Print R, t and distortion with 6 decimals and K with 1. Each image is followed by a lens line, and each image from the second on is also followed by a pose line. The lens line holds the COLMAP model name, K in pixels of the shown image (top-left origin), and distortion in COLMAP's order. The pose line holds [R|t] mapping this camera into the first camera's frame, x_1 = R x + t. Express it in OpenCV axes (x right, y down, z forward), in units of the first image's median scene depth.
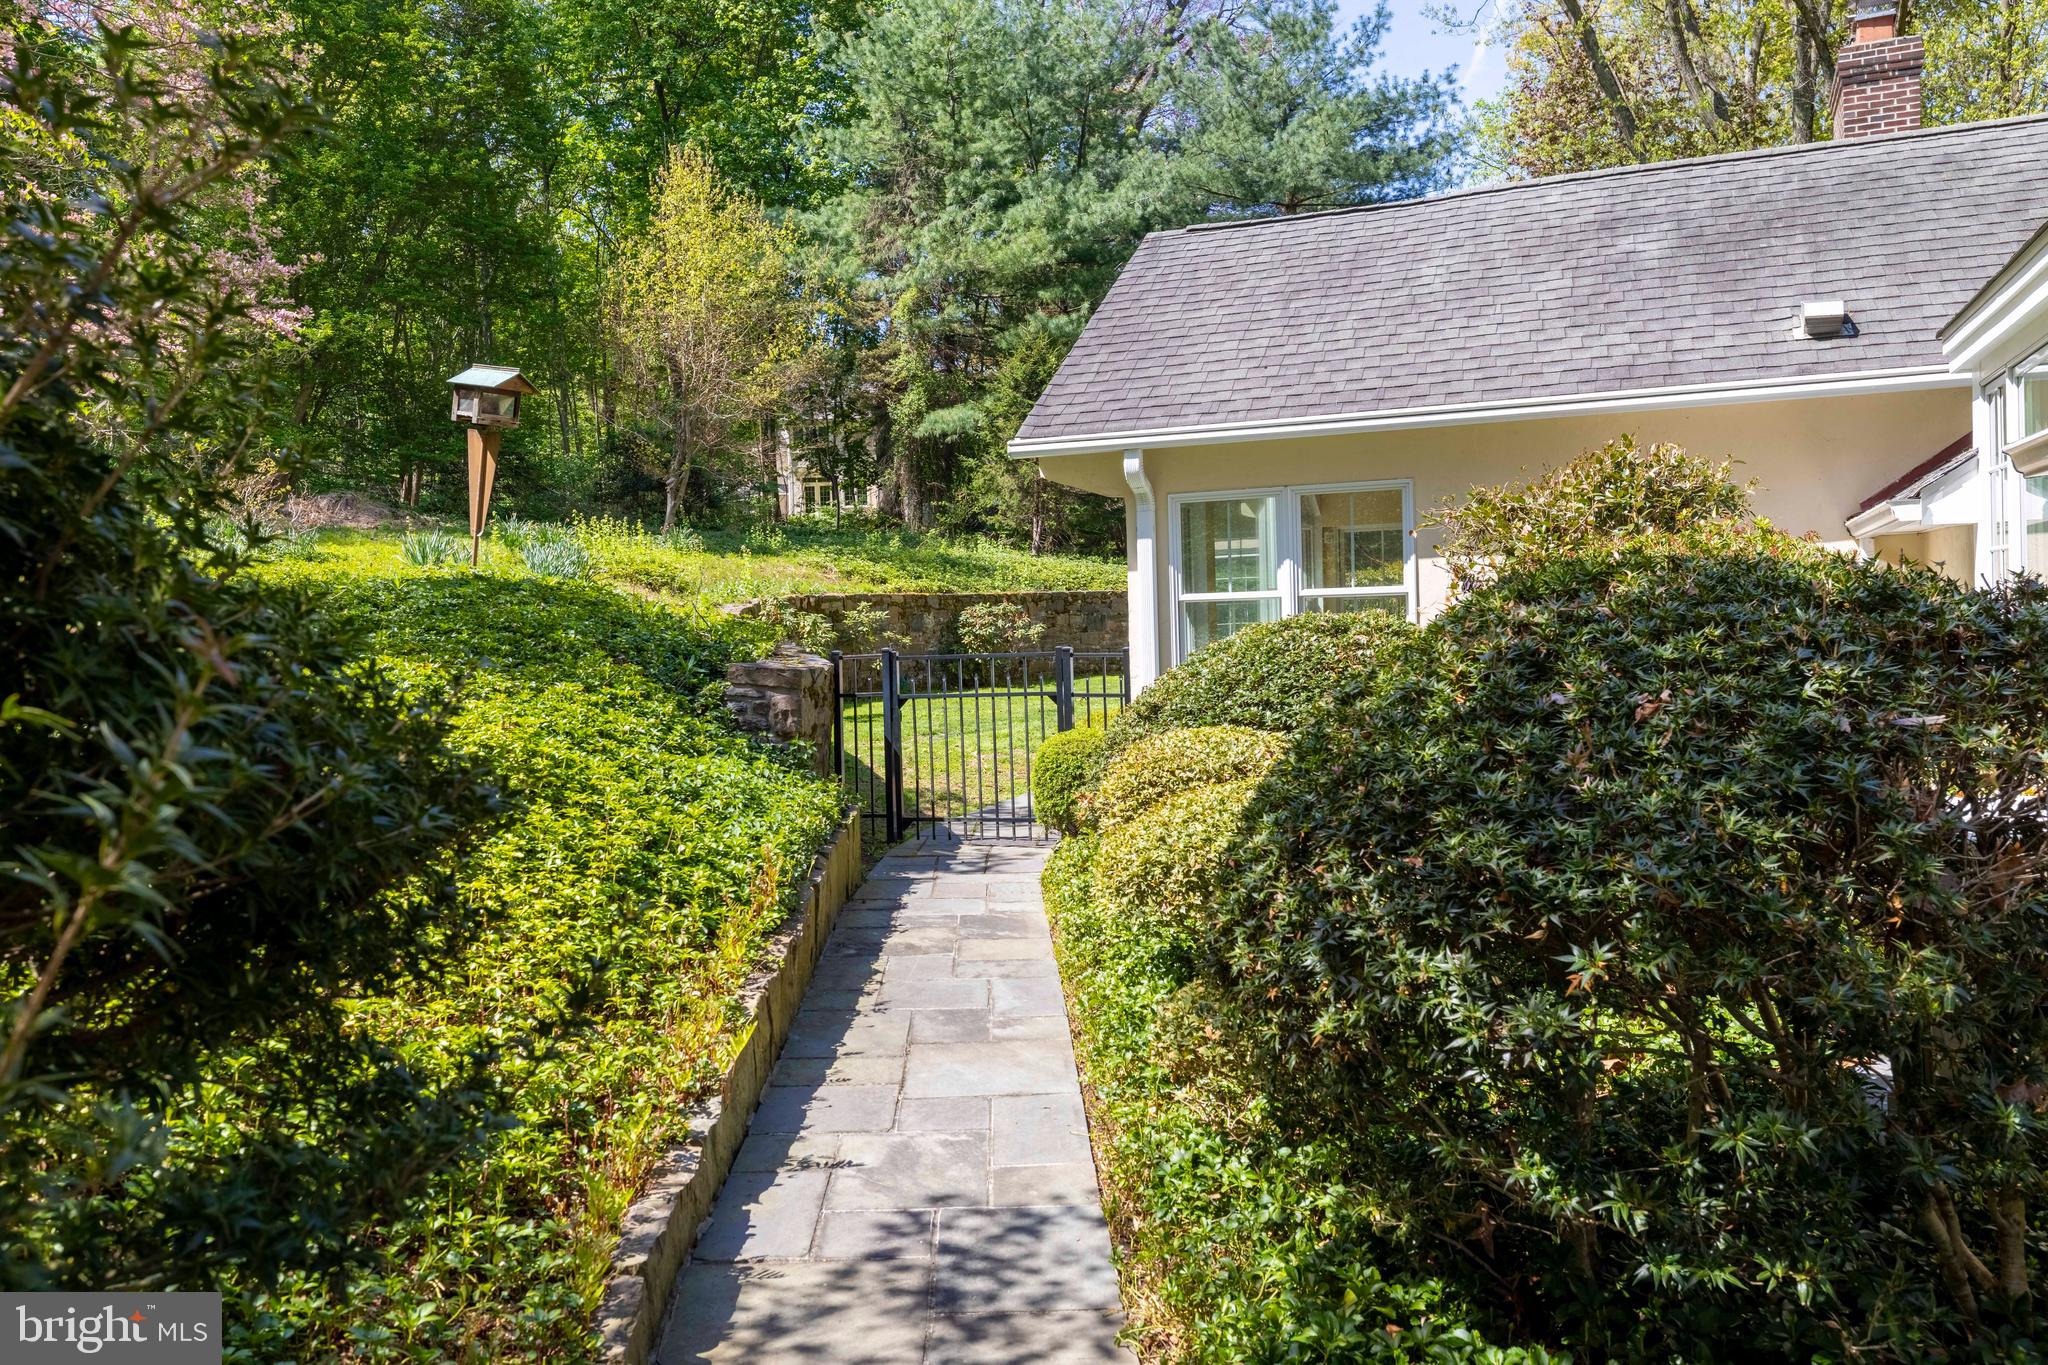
lens RADIAL K [[1651.9, 0, 1024.0], [0, 1651.9, 682.5], [0, 0, 1]] dist [0.002019, 0.000618]
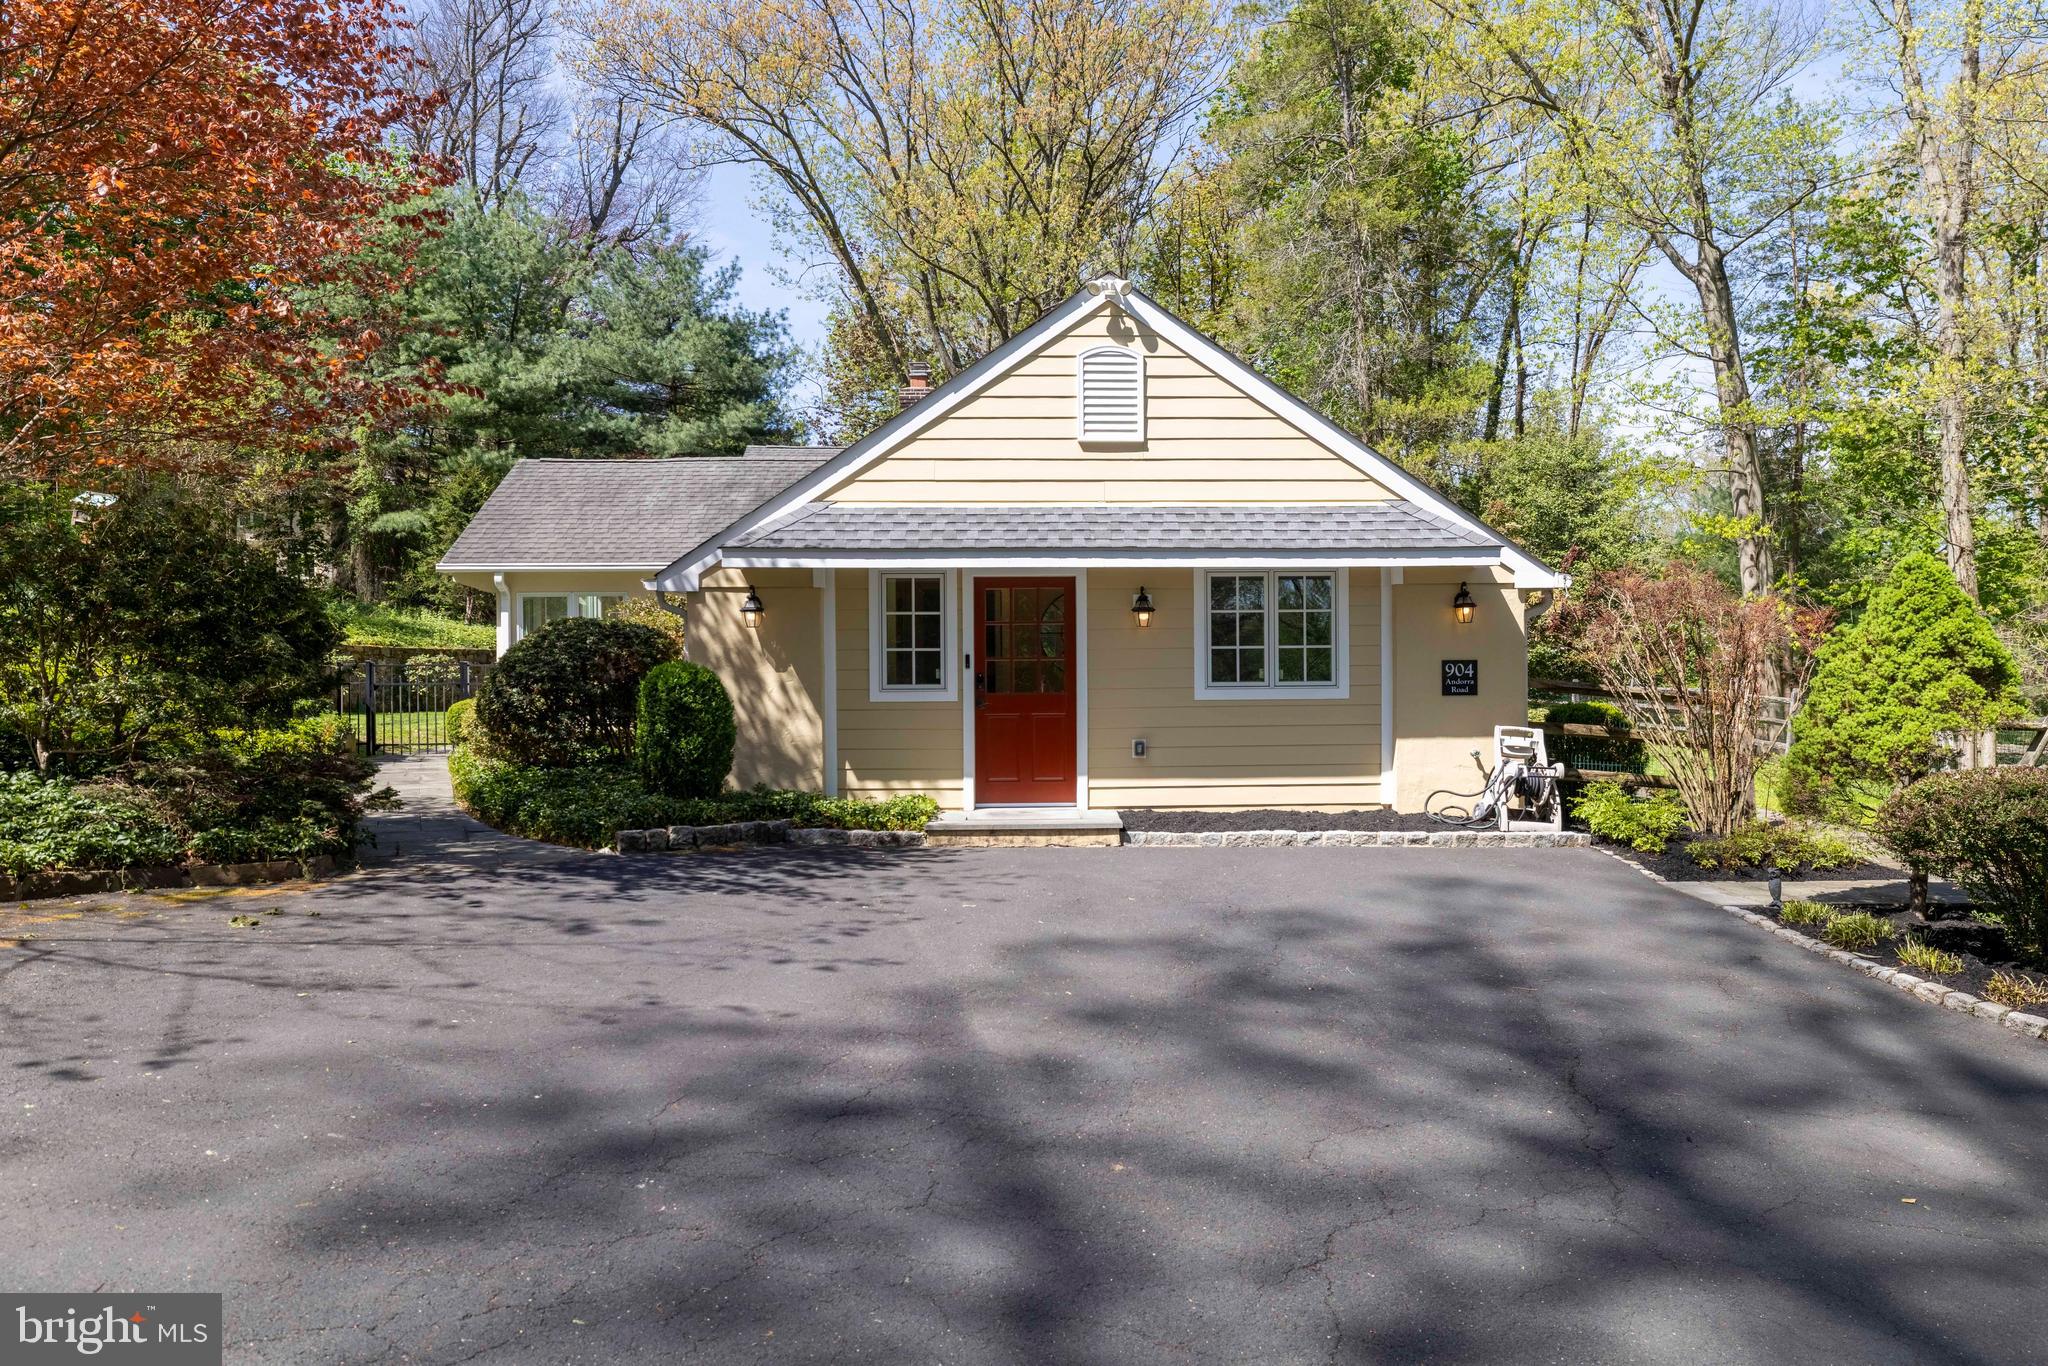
lens RADIAL K [[1224.6, 0, 1024.0], [0, 1224.6, 683.0], [0, 0, 1]] dist [0.020303, -0.001033]
pose [[0.909535, 0.019777, 0.415156, 0.003198], [-0.003589, 0.999204, -0.039735, 0.009263], [-0.415612, 0.034650, 0.908882, -0.102793]]
